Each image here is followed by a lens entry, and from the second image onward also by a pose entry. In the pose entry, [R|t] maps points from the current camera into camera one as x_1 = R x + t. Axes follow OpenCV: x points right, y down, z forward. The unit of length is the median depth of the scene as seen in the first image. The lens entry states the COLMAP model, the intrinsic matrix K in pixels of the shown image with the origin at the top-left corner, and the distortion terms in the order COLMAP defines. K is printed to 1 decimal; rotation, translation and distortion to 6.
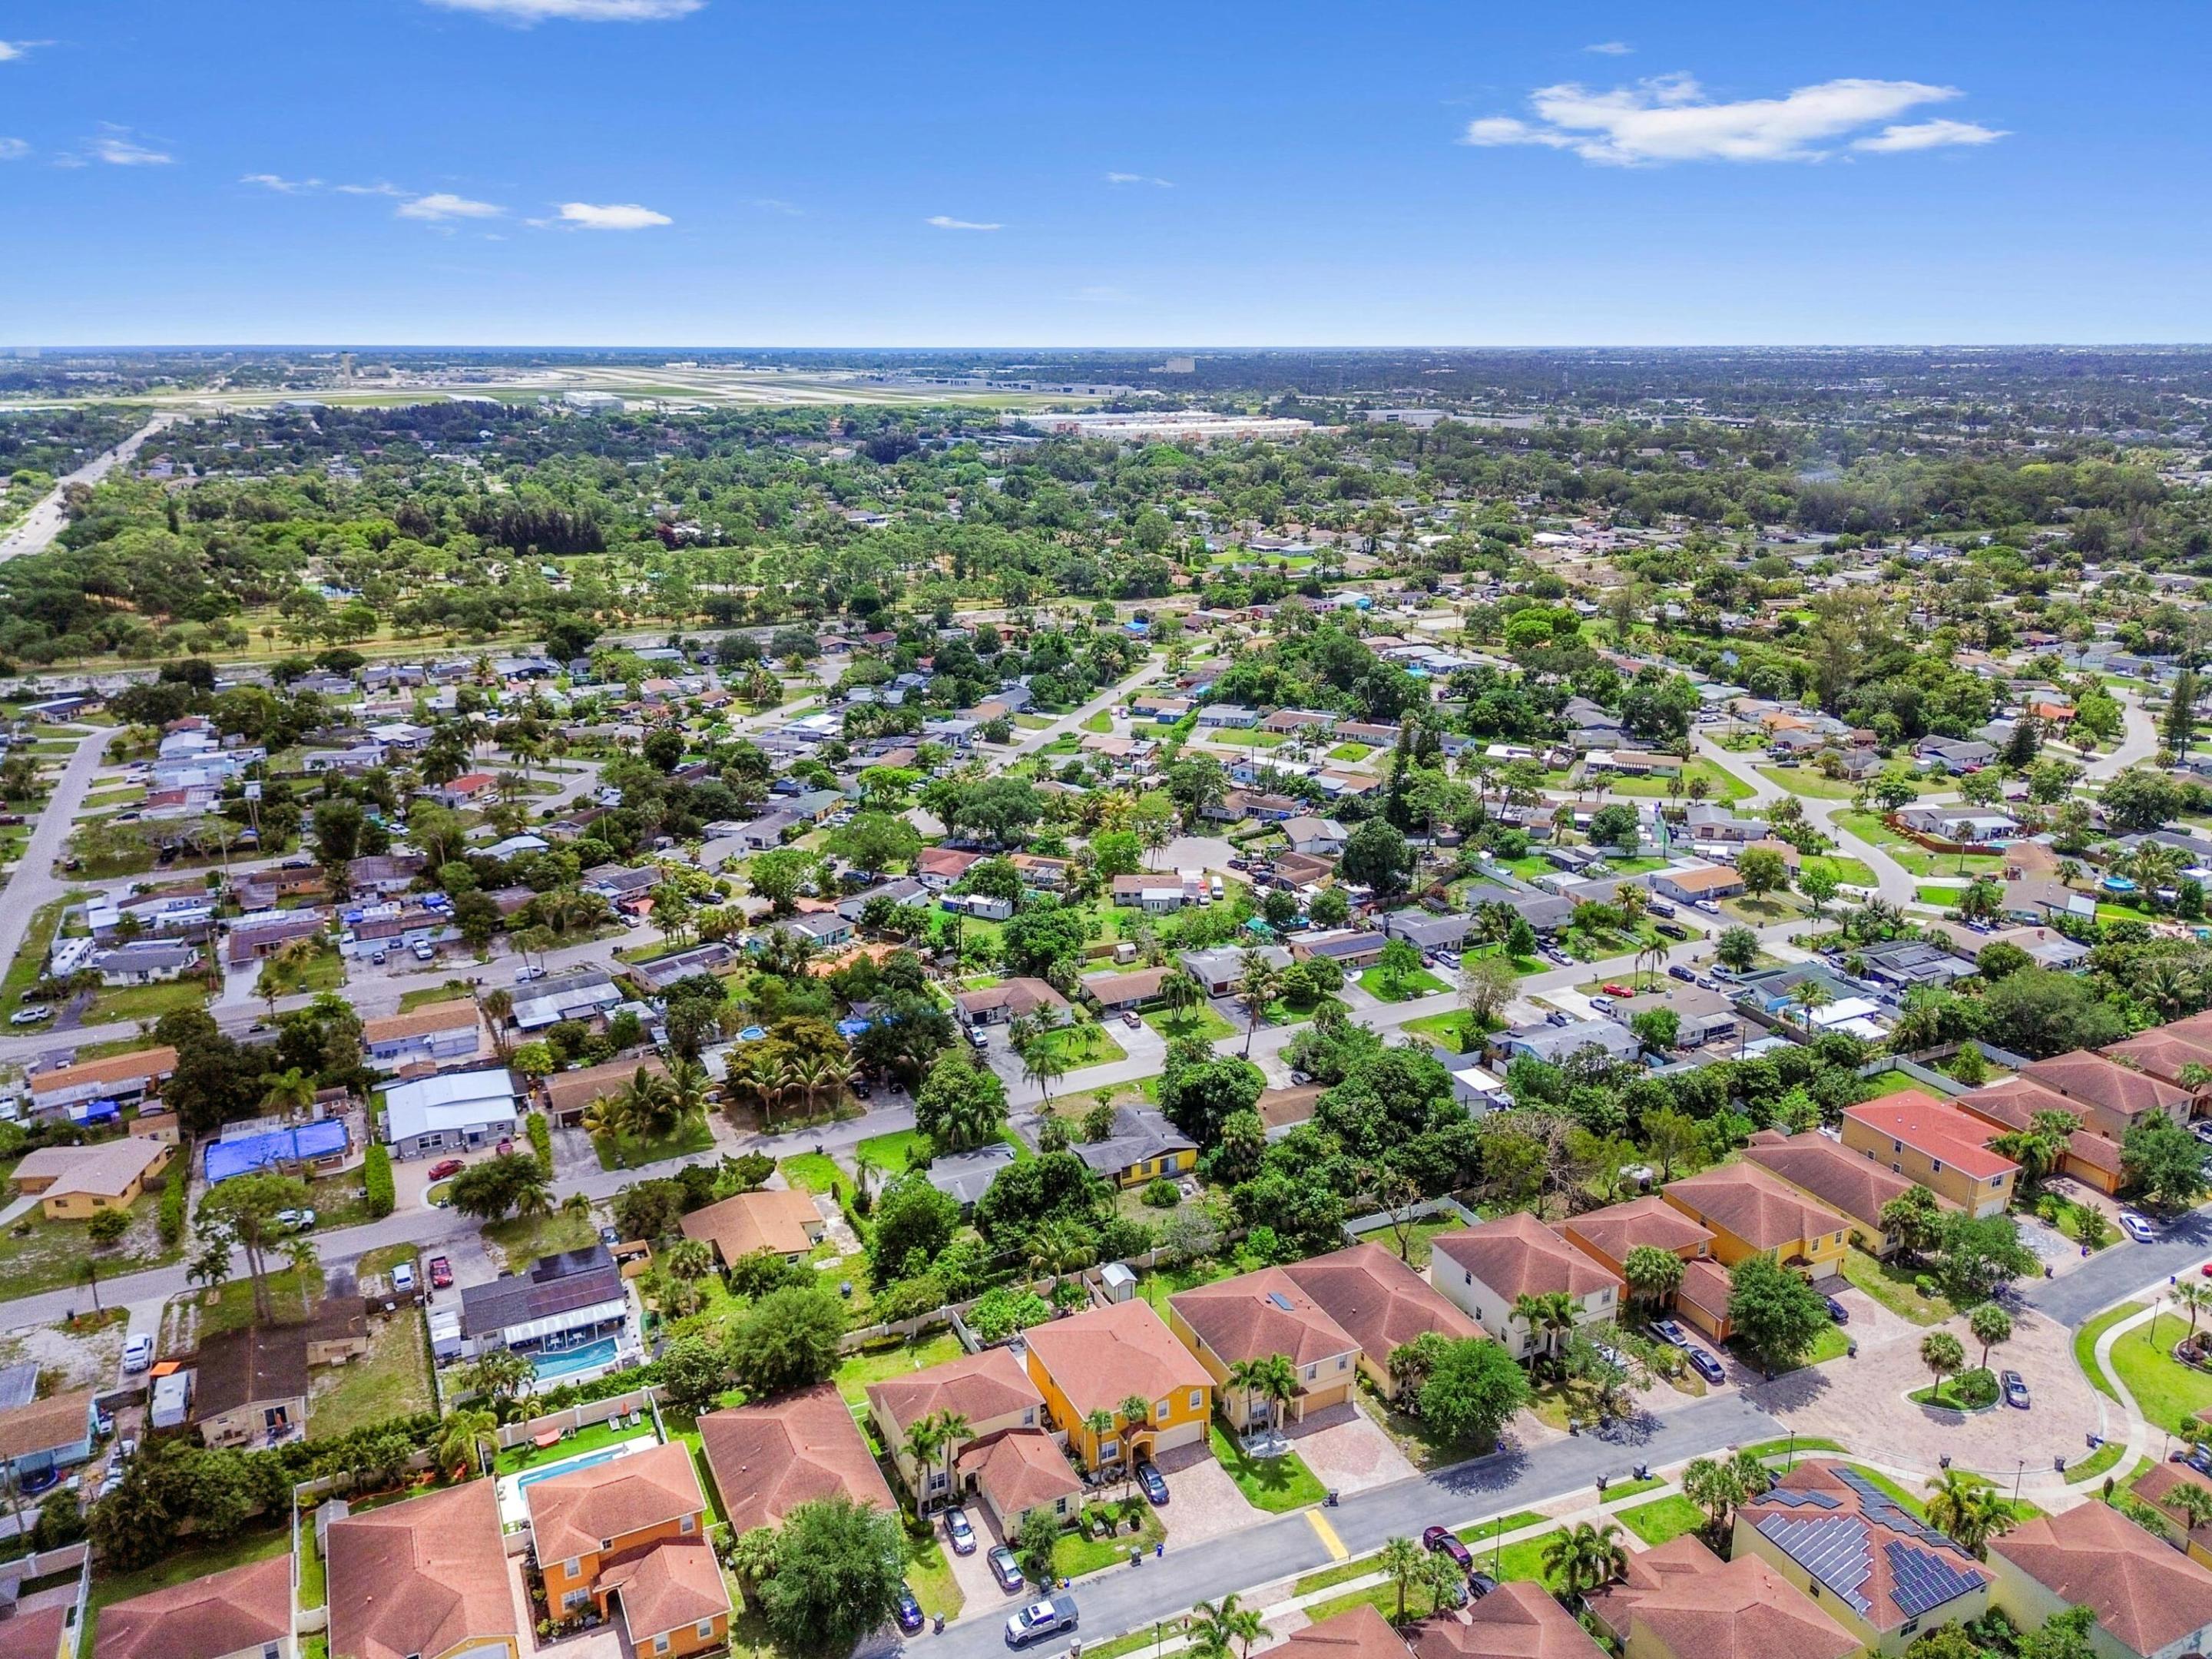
lens RADIAL K [[1588.0, 0, 1106.0], [0, 1588.0, 829.5], [0, 0, 1]] dist [0.055374, -0.077083]
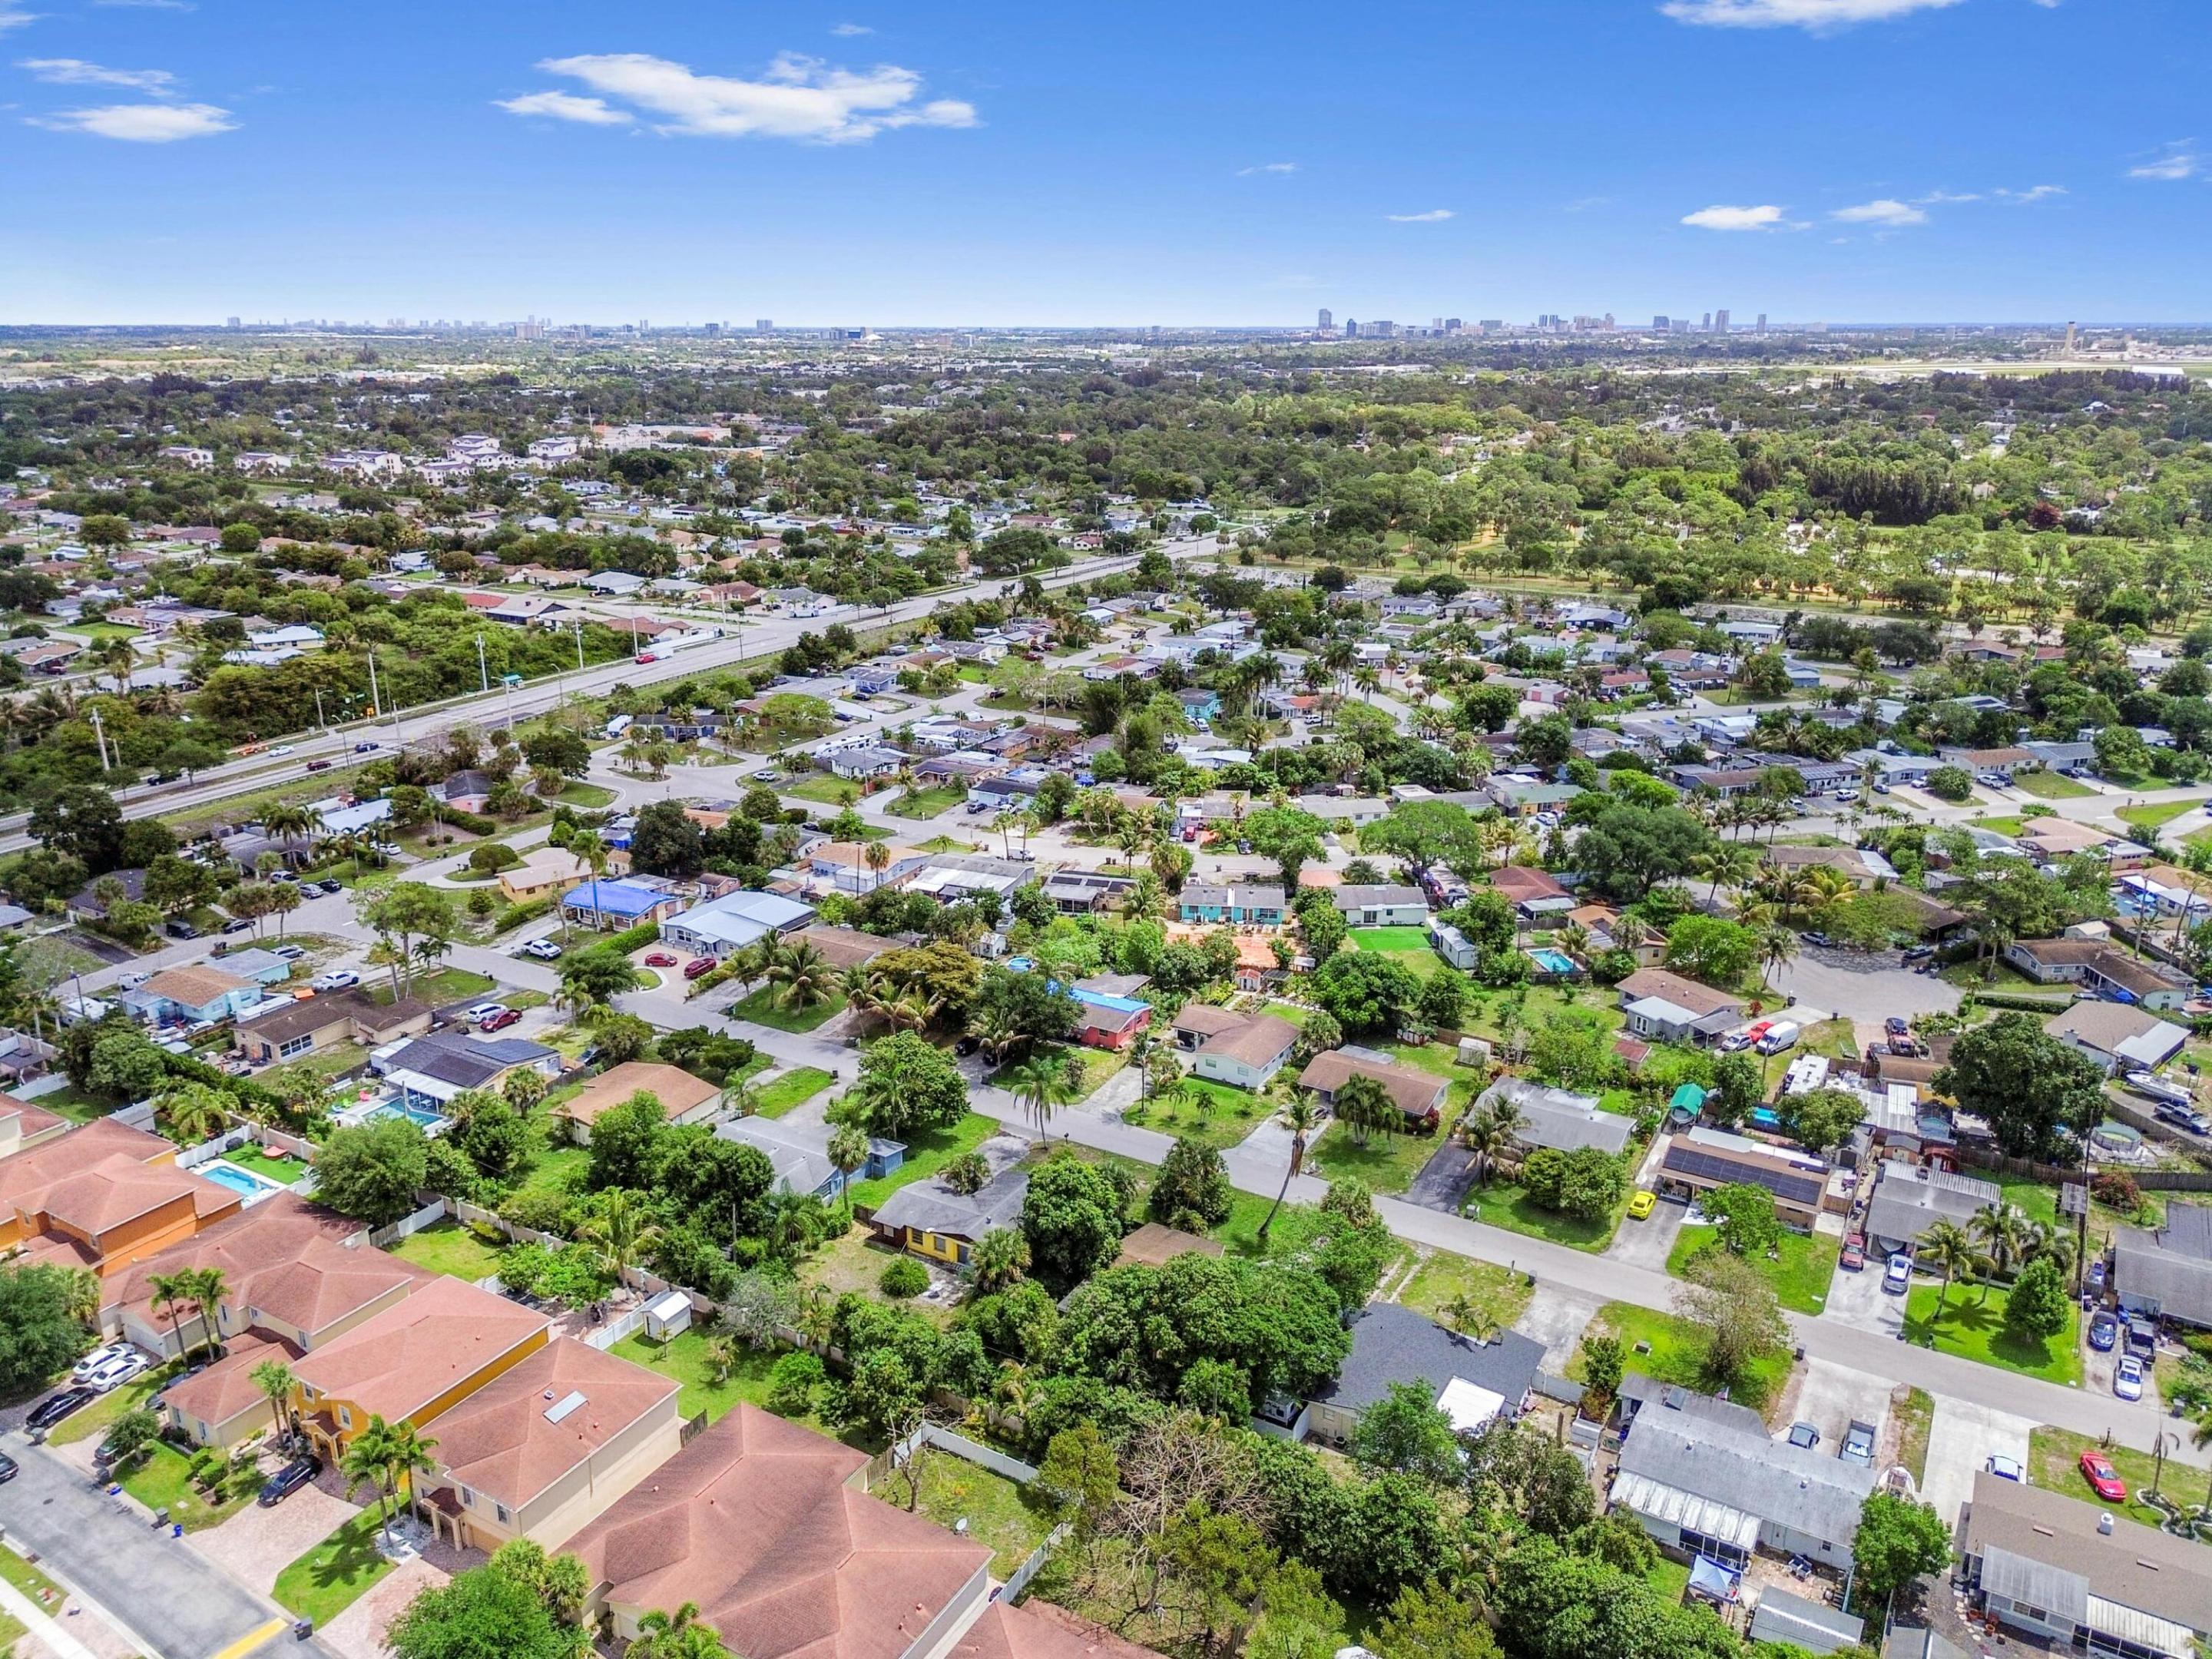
lens RADIAL K [[1592.4, 0, 1106.0], [0, 1592.4, 829.5], [0, 0, 1]] dist [0.080949, -0.069915]
pose [[0.550337, 0.250067, -0.796615, 0.428902], [-0.240585, 0.961123, 0.135502, -0.069032], [0.799530, 0.117082, 0.589104, 0.398825]]
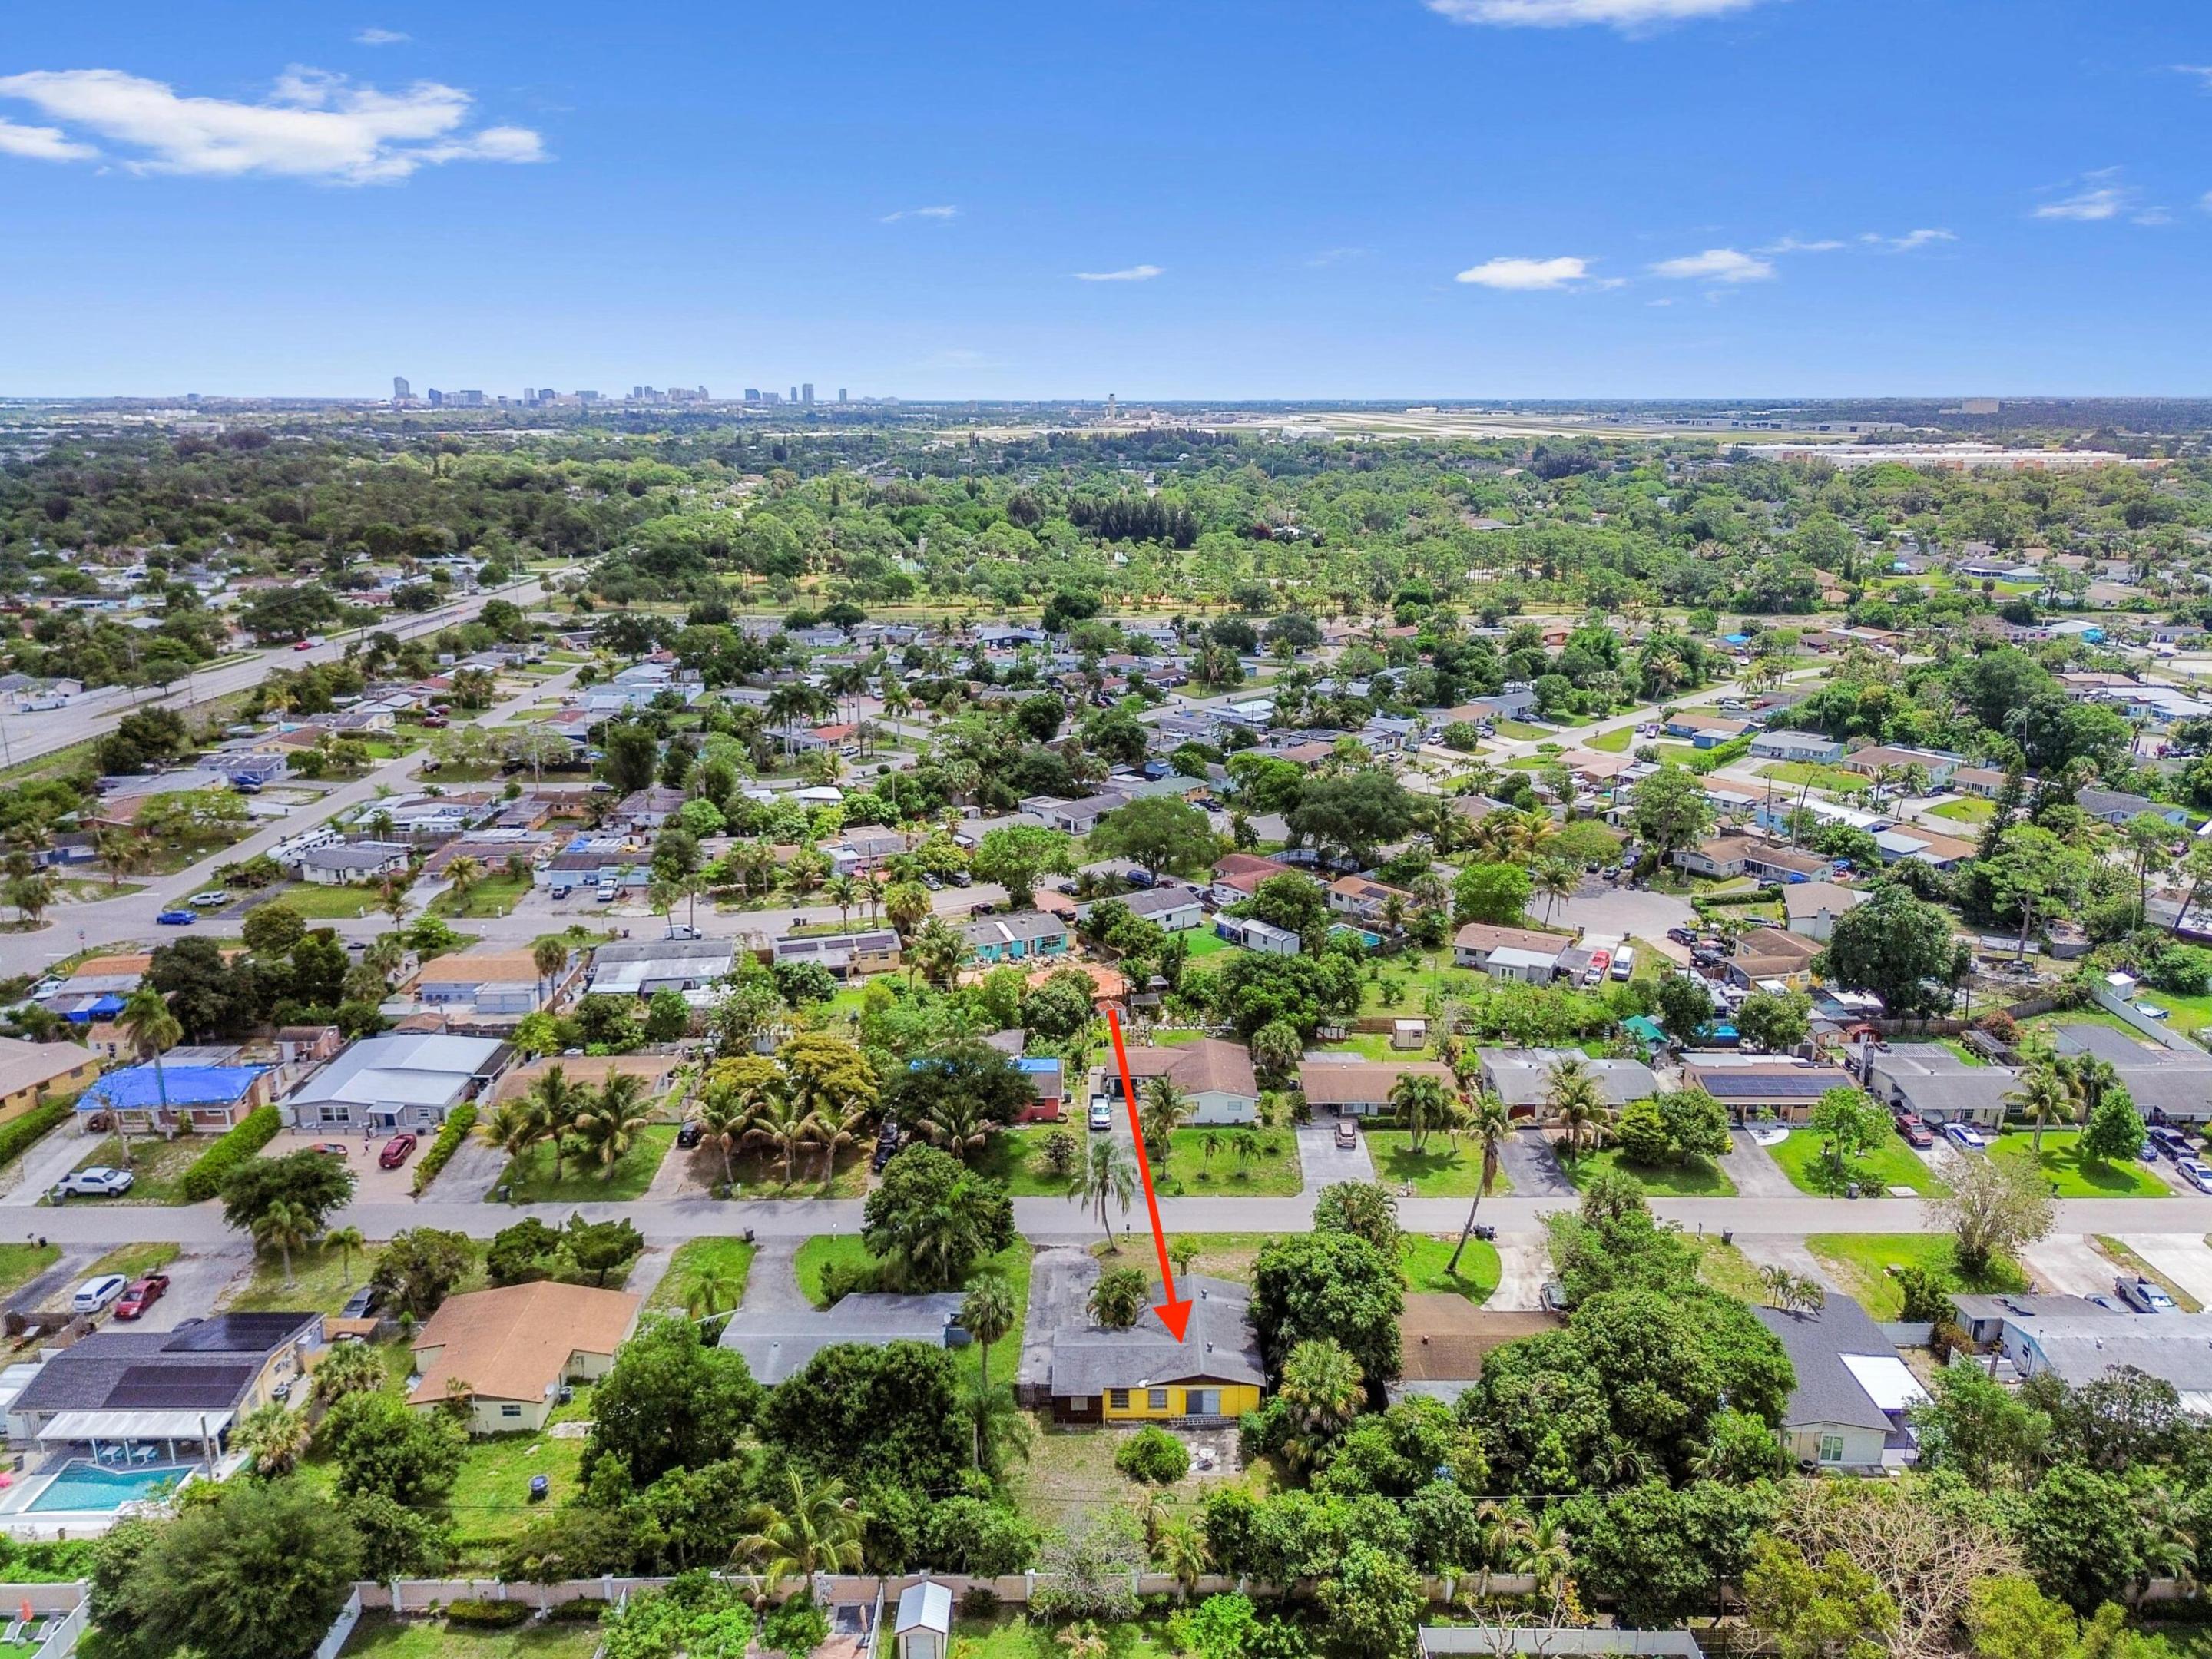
lens RADIAL K [[1588.0, 0, 1106.0], [0, 1588.0, 829.5], [0, 0, 1]] dist [0.055374, -0.077083]
pose [[0.900945, 0.114356, -0.418593, 0.151225], [-0.126810, 0.991925, -0.001949, 0.010474], [0.414990, 0.054837, 0.908172, 0.315142]]
